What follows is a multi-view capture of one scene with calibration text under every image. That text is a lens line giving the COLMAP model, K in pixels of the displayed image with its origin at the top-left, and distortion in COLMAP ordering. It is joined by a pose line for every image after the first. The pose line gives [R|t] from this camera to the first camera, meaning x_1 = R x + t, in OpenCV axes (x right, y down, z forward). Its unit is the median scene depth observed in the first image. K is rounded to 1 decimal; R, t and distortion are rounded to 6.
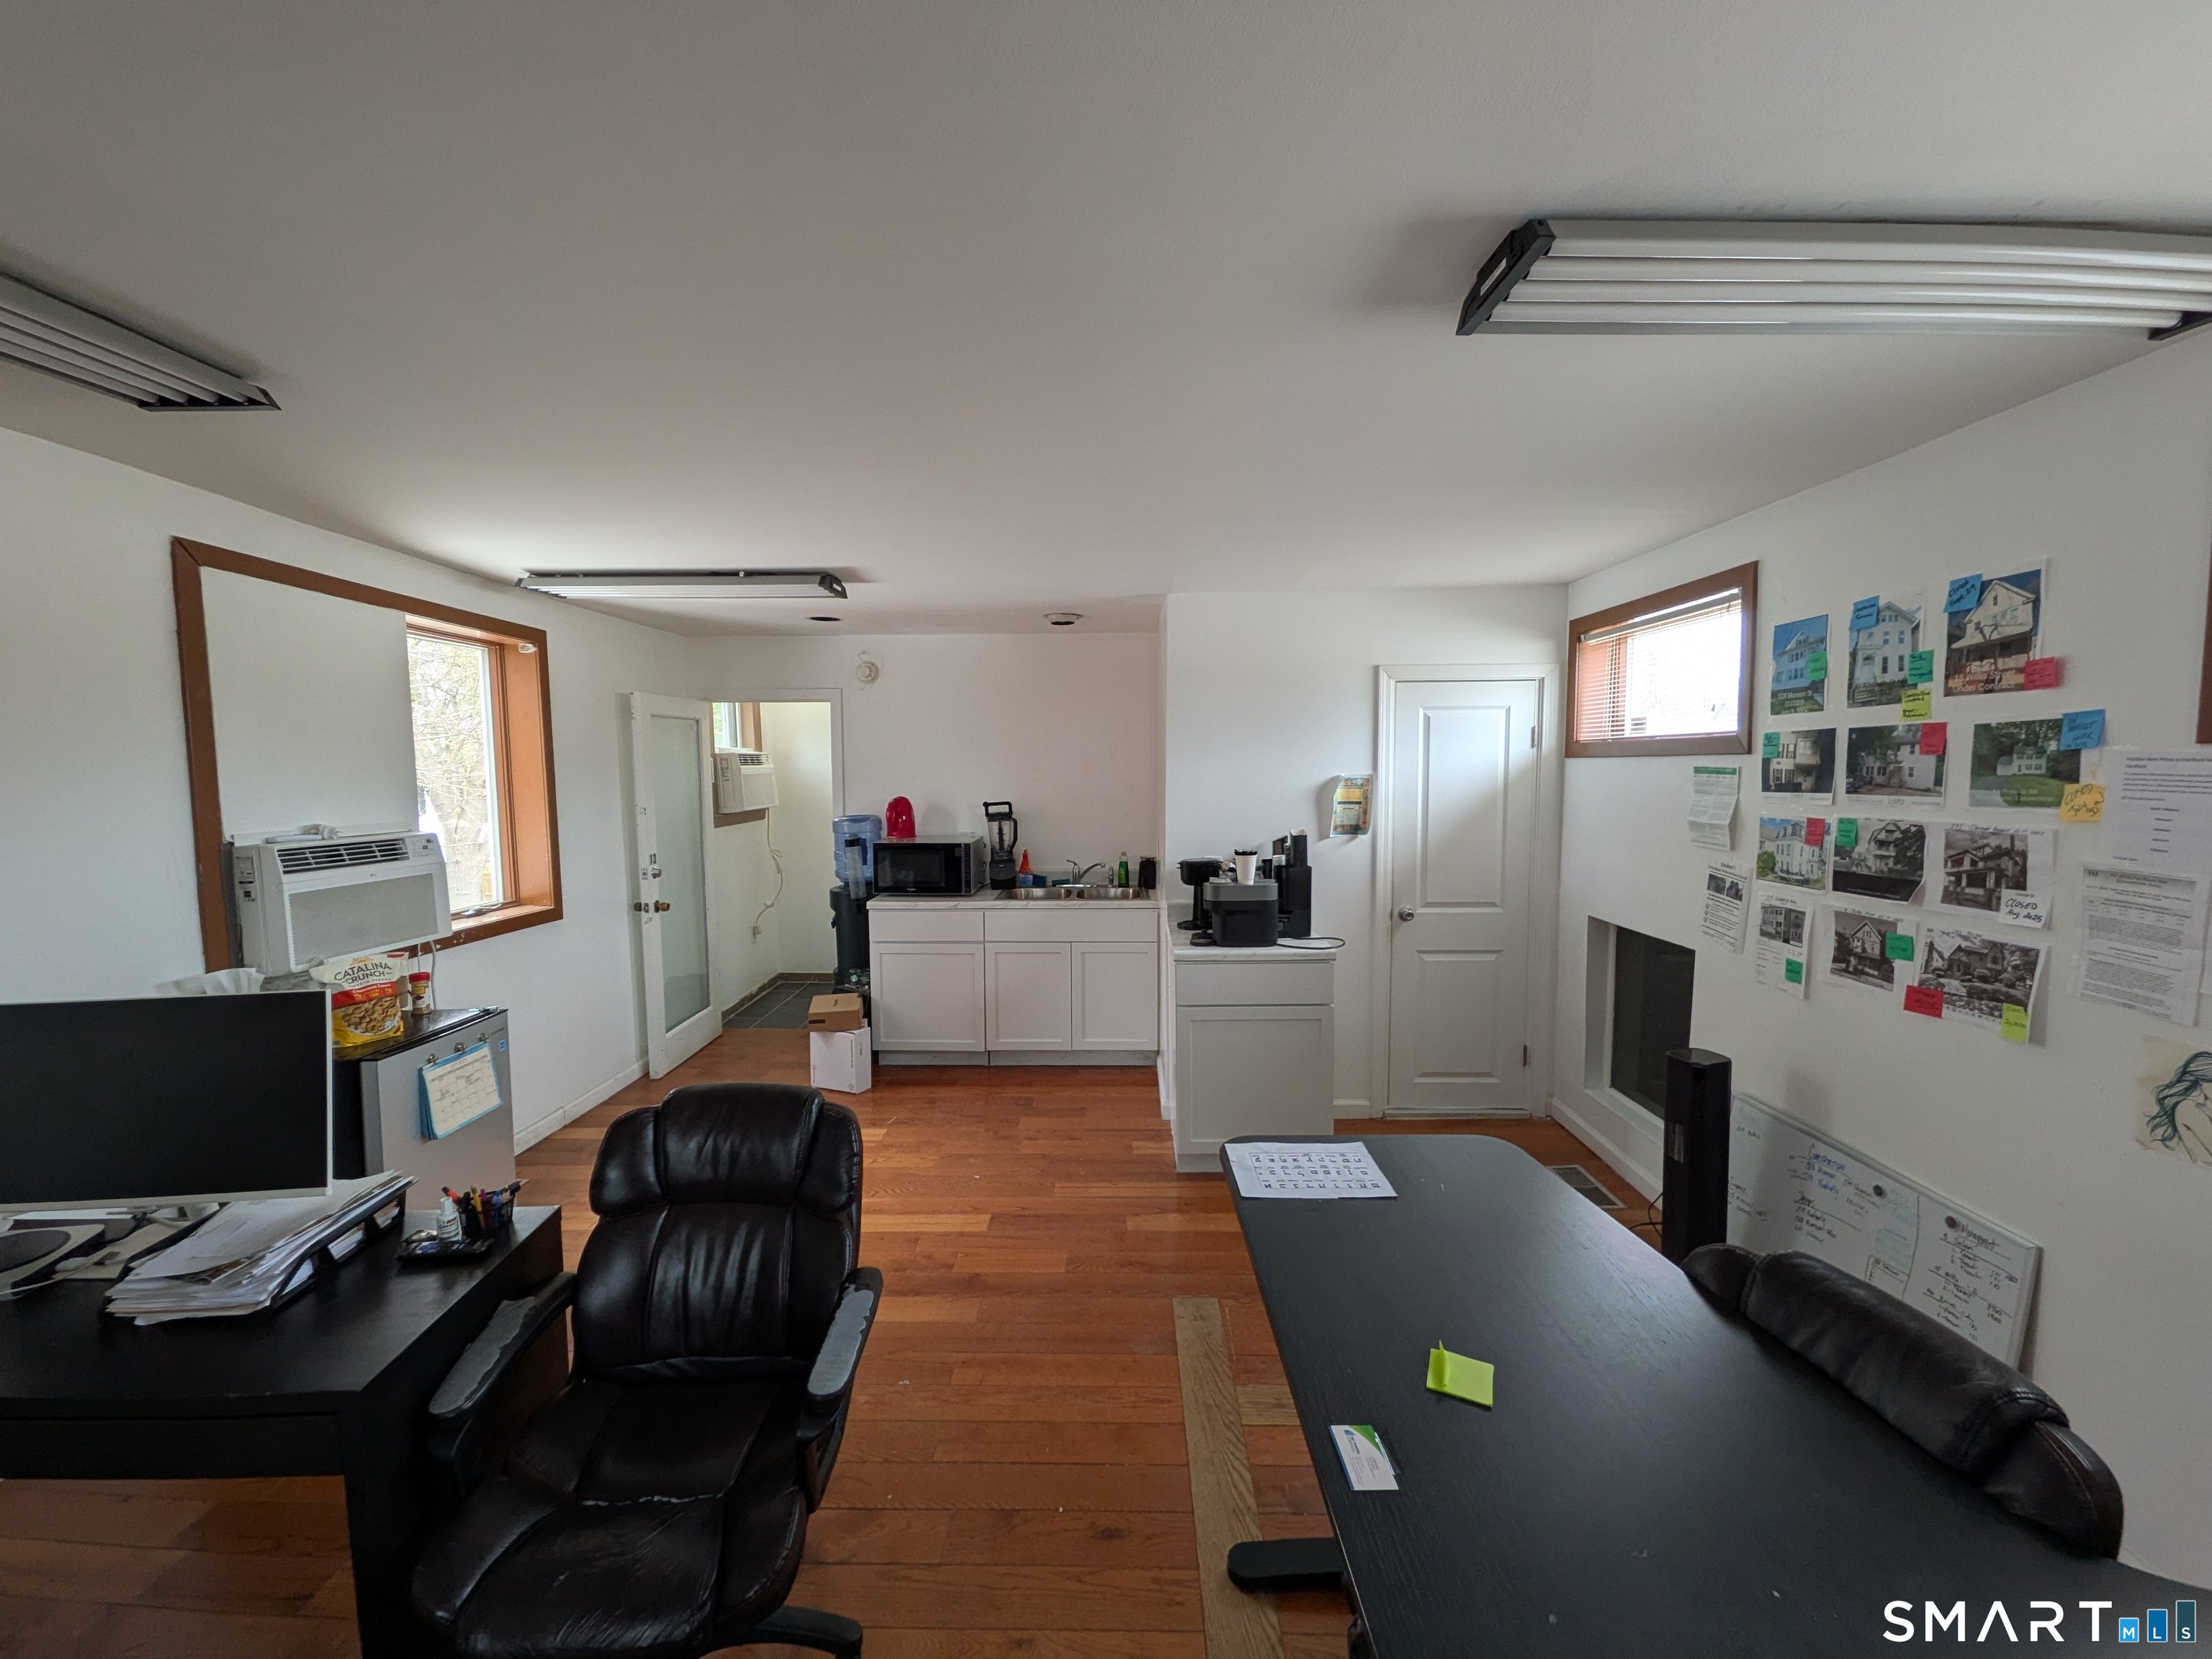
lens RADIAL K [[872.1, 0, 1102.9], [0, 872.1, 830.3], [0, 0, 1]] dist [0.001533, -0.000014]
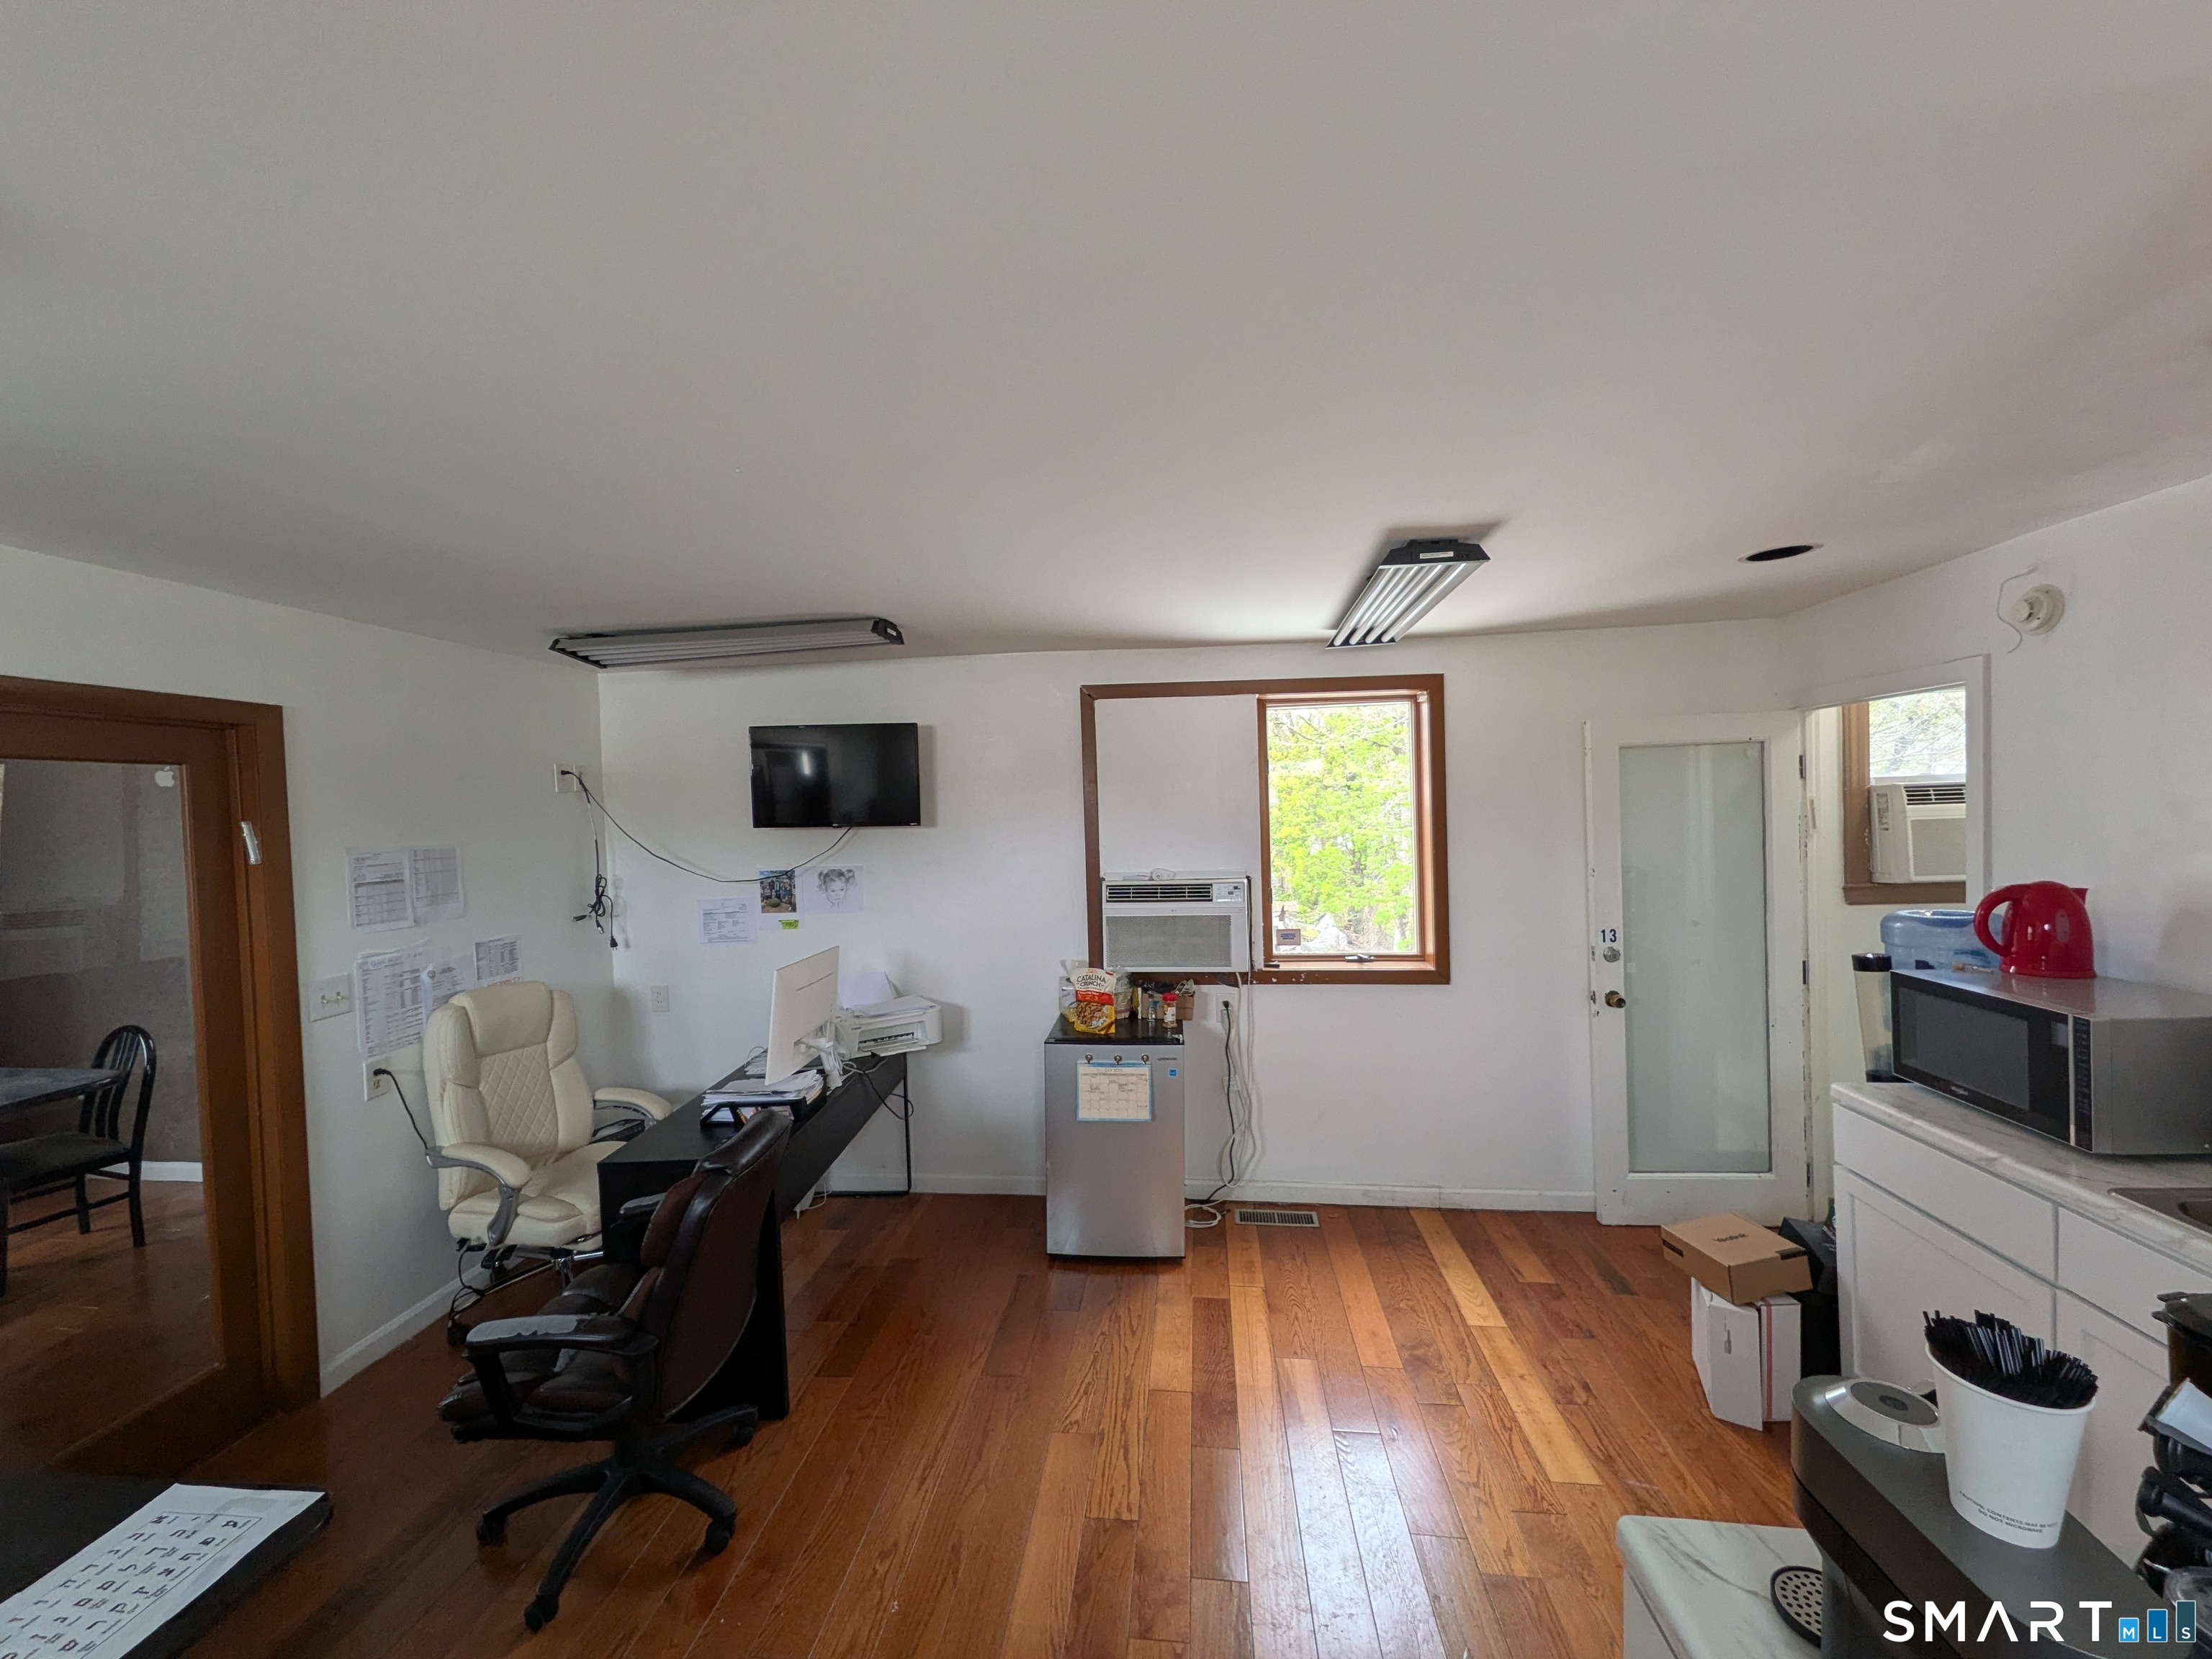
lens RADIAL K [[872.1, 0, 1105.4], [0, 872.1, 828.2], [0, 0, 1]] dist [0.001533, -0.000014]
pose [[-0.092547, 0.025735, -0.995376, 0.459378], [-0.041709, 0.998688, 0.029698, -0.106378], [0.994834, 0.044265, -0.091352, 1.027645]]
